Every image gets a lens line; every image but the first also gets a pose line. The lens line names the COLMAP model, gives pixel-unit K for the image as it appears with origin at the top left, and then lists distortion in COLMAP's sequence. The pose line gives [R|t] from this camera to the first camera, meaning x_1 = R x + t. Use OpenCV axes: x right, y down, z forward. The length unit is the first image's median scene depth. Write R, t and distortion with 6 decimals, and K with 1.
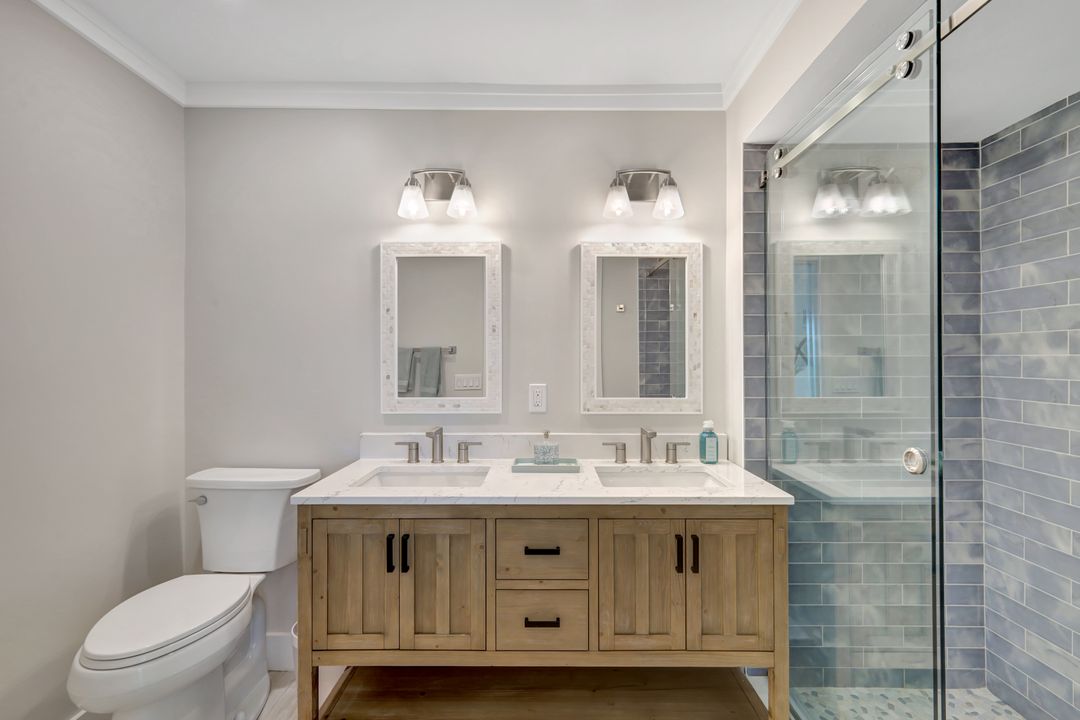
lens RADIAL K [[491.4, 0, 538.0], [0, 491.4, 361.1], [0, 0, 1]] dist [0.001185, 0.000705]
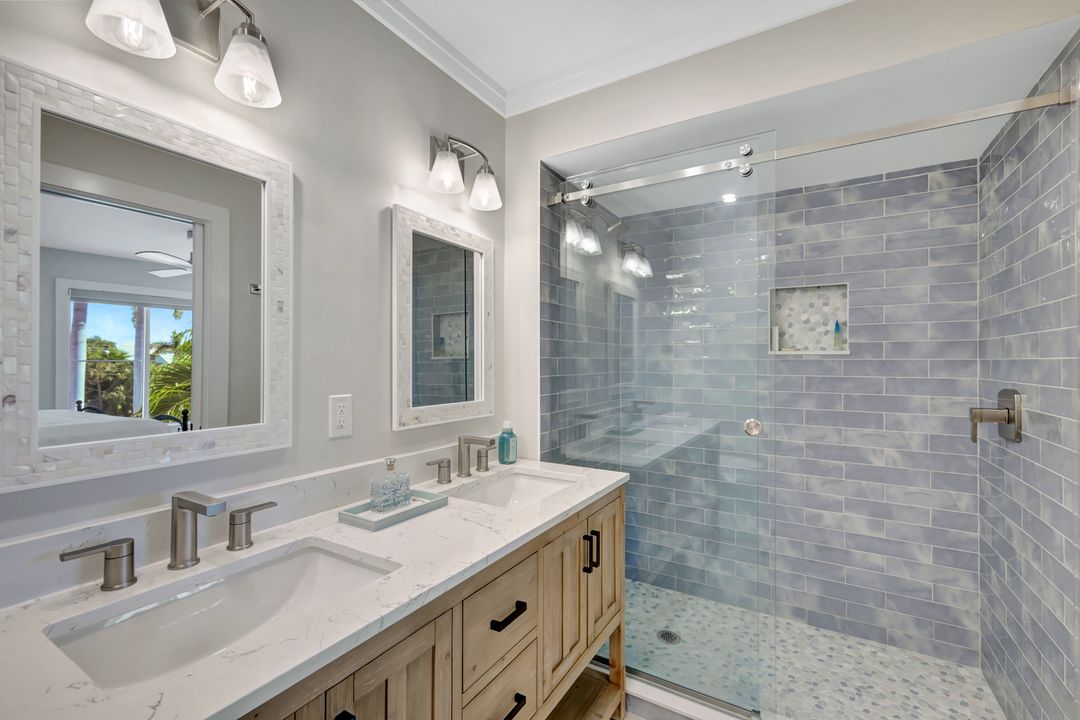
lens RADIAL K [[474.7, 0, 547.0], [0, 474.7, 357.2], [0, 0, 1]] dist [0.000809, -0.000205]
pose [[0.481027, 0.010023, 0.876649, -0.459413], [-0.004548, 0.999950, -0.008937, -0.000575], [-0.876694, 0.000312, 0.481048, 0.460199]]
